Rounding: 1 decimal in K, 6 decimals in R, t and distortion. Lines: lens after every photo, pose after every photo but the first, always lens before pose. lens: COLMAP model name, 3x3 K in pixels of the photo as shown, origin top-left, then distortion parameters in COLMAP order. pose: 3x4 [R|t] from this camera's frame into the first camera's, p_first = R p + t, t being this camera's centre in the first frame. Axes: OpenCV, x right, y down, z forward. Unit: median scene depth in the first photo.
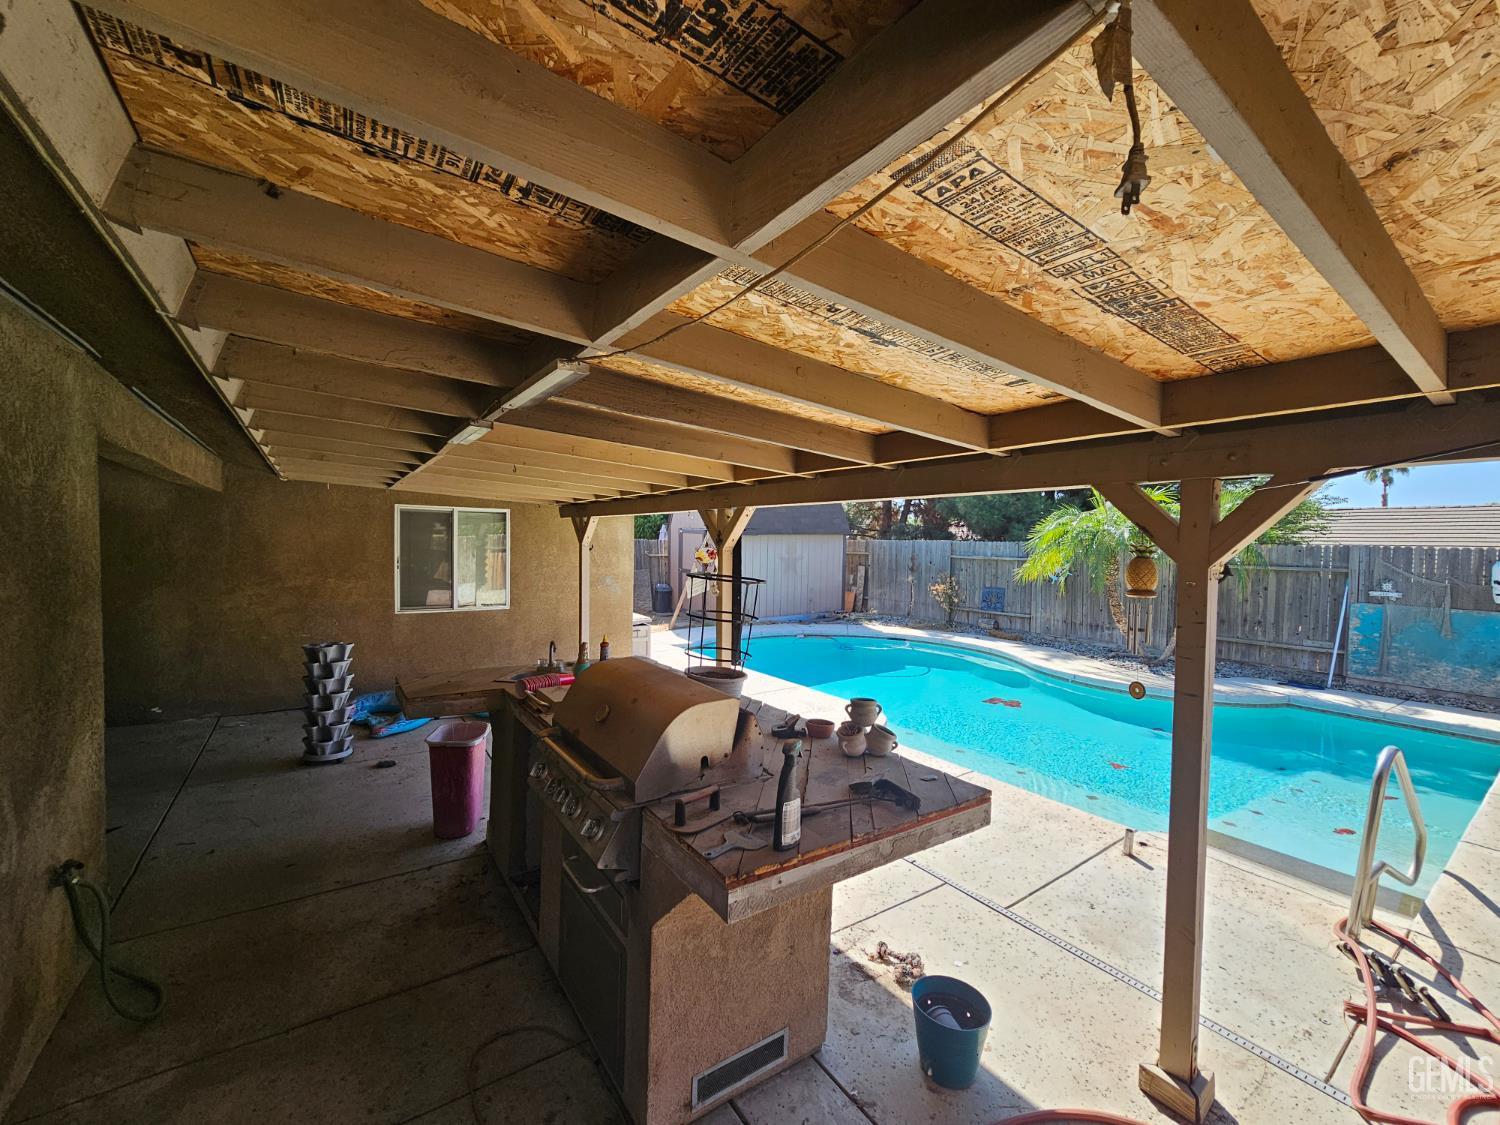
lens RADIAL K [[612.5, 0, 751.9], [0, 612.5, 561.0], [0, 0, 1]] dist [-0.003617, 0.000101]
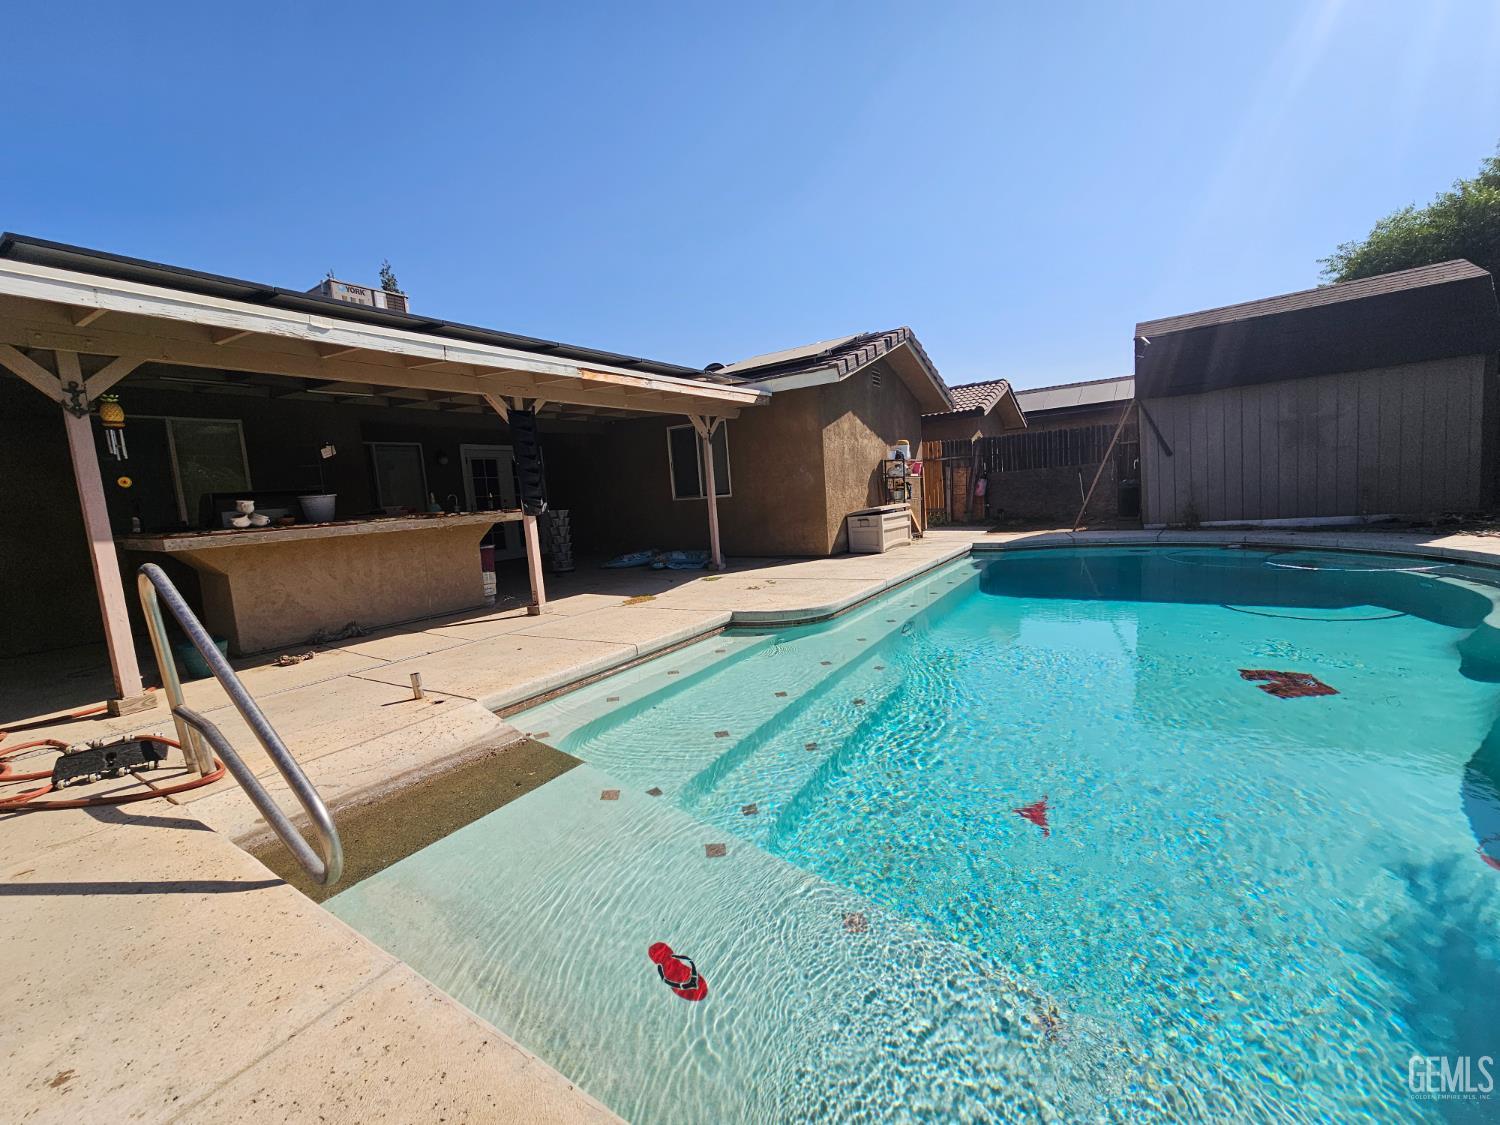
lens RADIAL K [[612.5, 0, 751.9], [0, 612.5, 561.0], [0, 0, 1]] dist [-0.003617, 0.000101]
pose [[0.369965, 0.059211, -0.927157, 0.687564], [0.049365, 0.995304, 0.083262, 0.090417], [0.927733, -0.076573, 0.365305, 0.476605]]
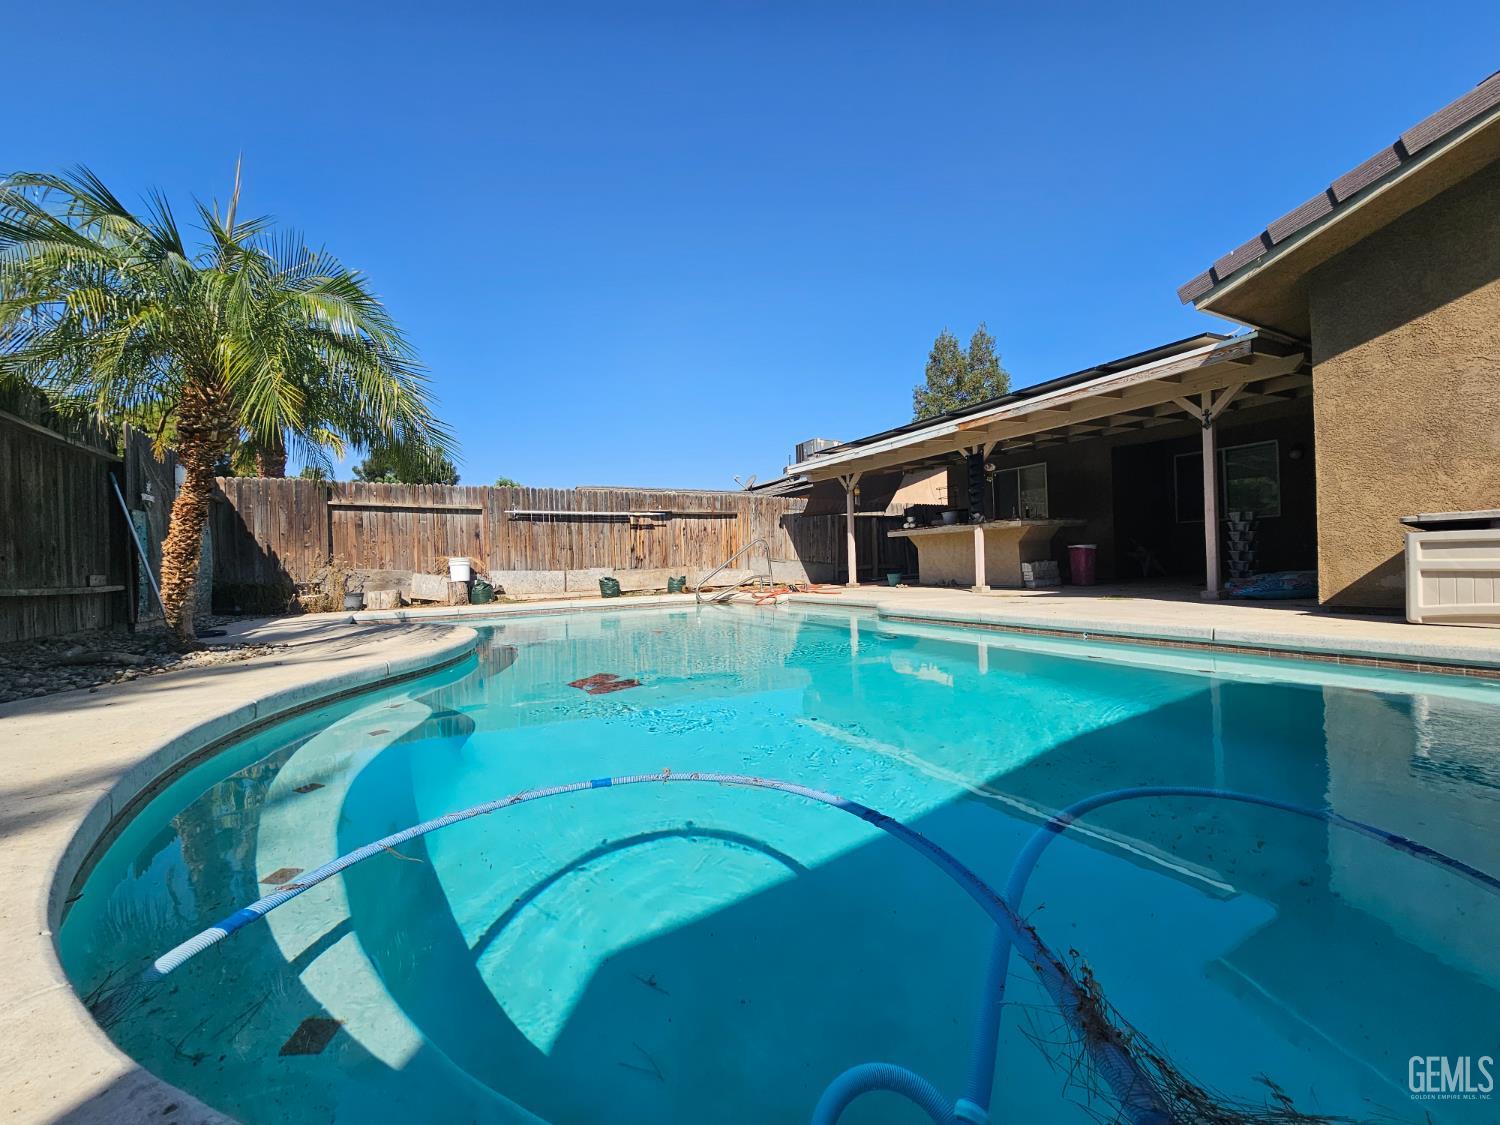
lens RADIAL K [[612.5, 0, 751.9], [0, 612.5, 561.0], [0, 0, 1]] dist [-0.003617, 0.000101]
pose [[-0.993121, 0.009883, 0.116671, 0.223901], [0.013777, 0.999373, 0.032609, 0.105234], [-0.116275, 0.033992, -0.992635, 1.505276]]
